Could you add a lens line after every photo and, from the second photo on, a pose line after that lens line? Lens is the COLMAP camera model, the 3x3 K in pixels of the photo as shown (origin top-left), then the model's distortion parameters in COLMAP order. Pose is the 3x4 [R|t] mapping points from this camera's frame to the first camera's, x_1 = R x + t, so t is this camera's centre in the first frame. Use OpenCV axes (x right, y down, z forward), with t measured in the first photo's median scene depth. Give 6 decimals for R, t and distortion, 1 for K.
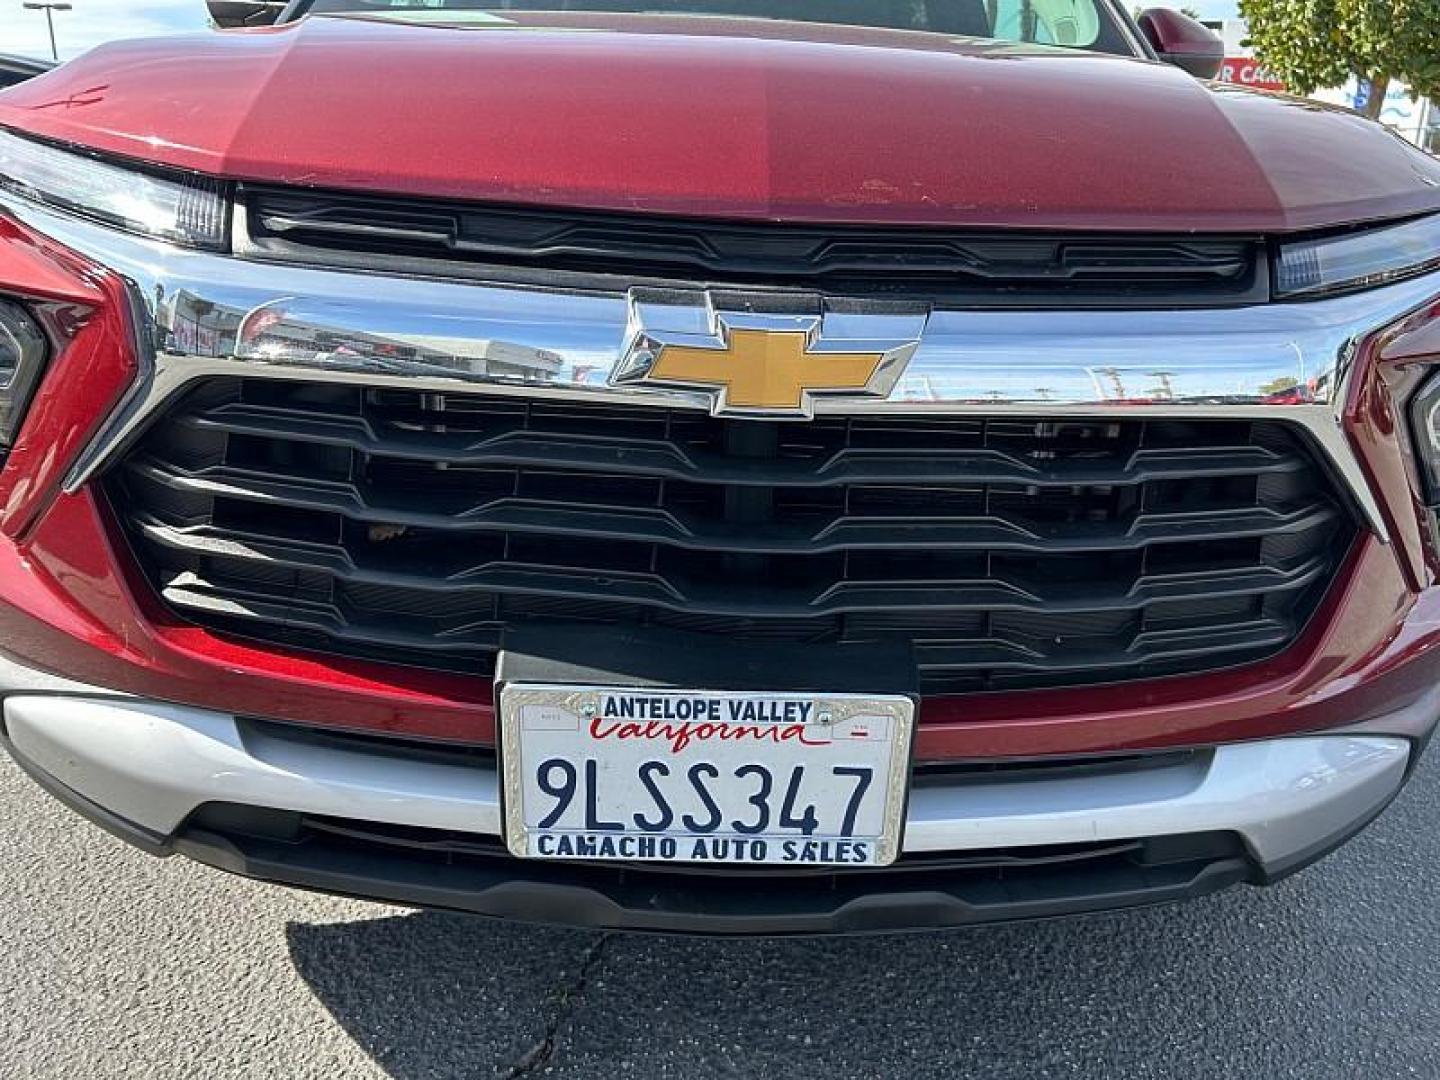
lens RADIAL K [[1068.3, 0, 720.0], [0, 1068.3, 540.0], [0, 0, 1]] dist [0.051129, -0.064426]
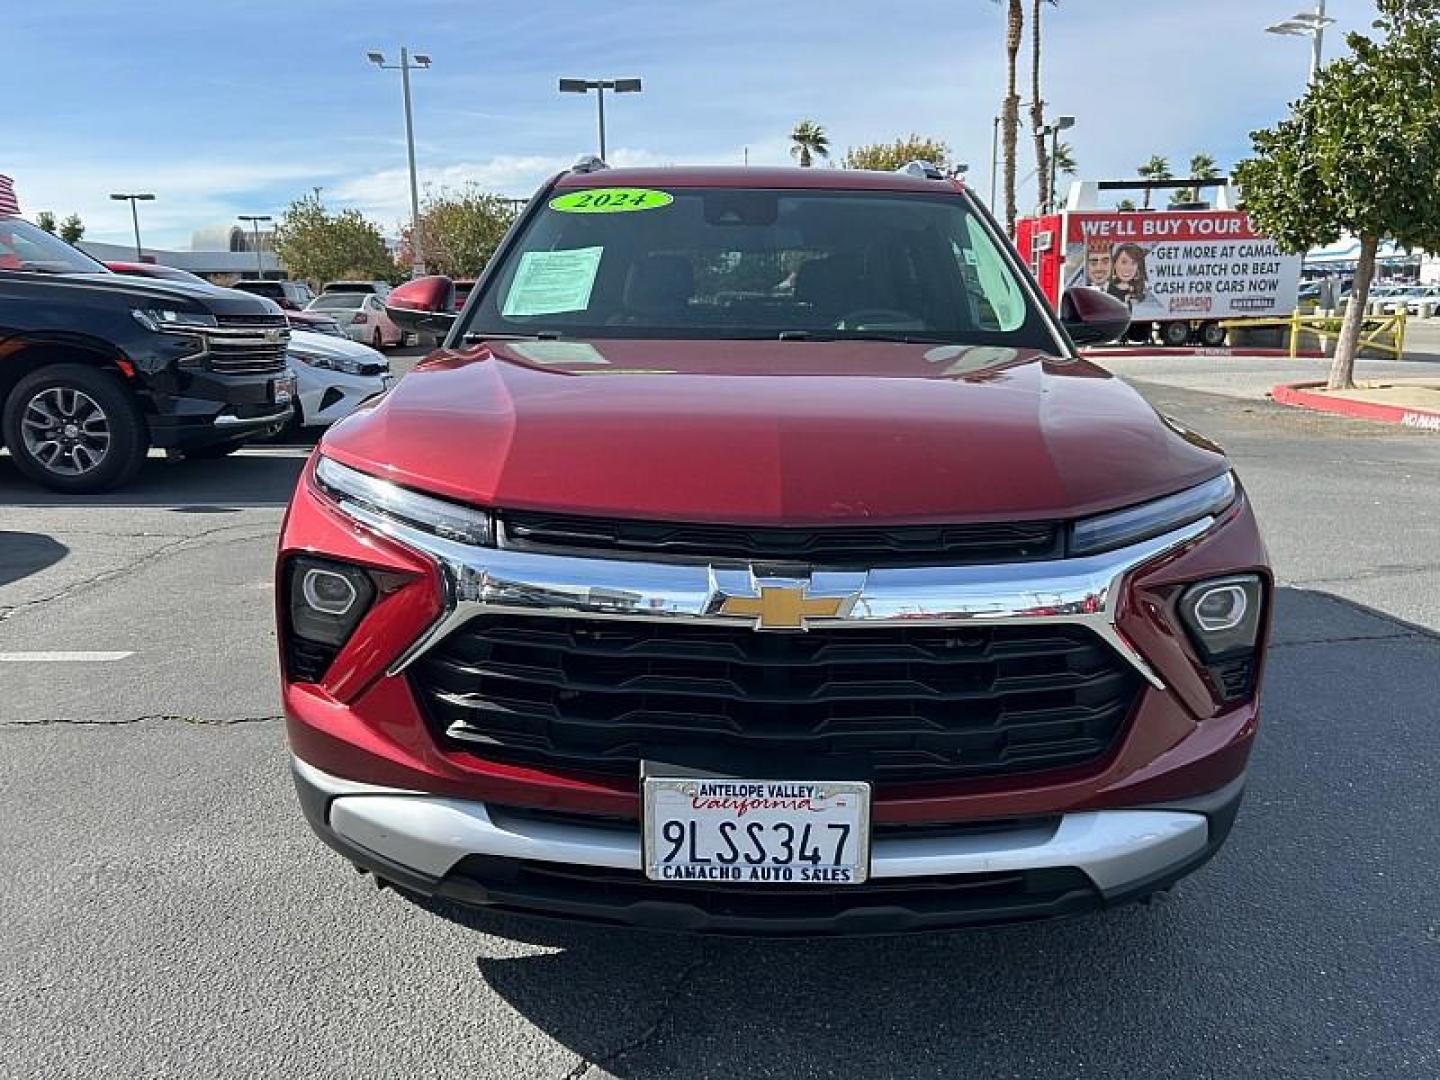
lens RADIAL K [[1068.3, 0, 720.0], [0, 1068.3, 540.0], [0, 0, 1]] dist [0.051129, -0.064426]
pose [[0.998877, -0.024366, -0.040623, 0.009985], [0.019039, 0.991758, -0.126702, -0.033968], [0.043375, 0.125786, 0.991109, -0.815532]]
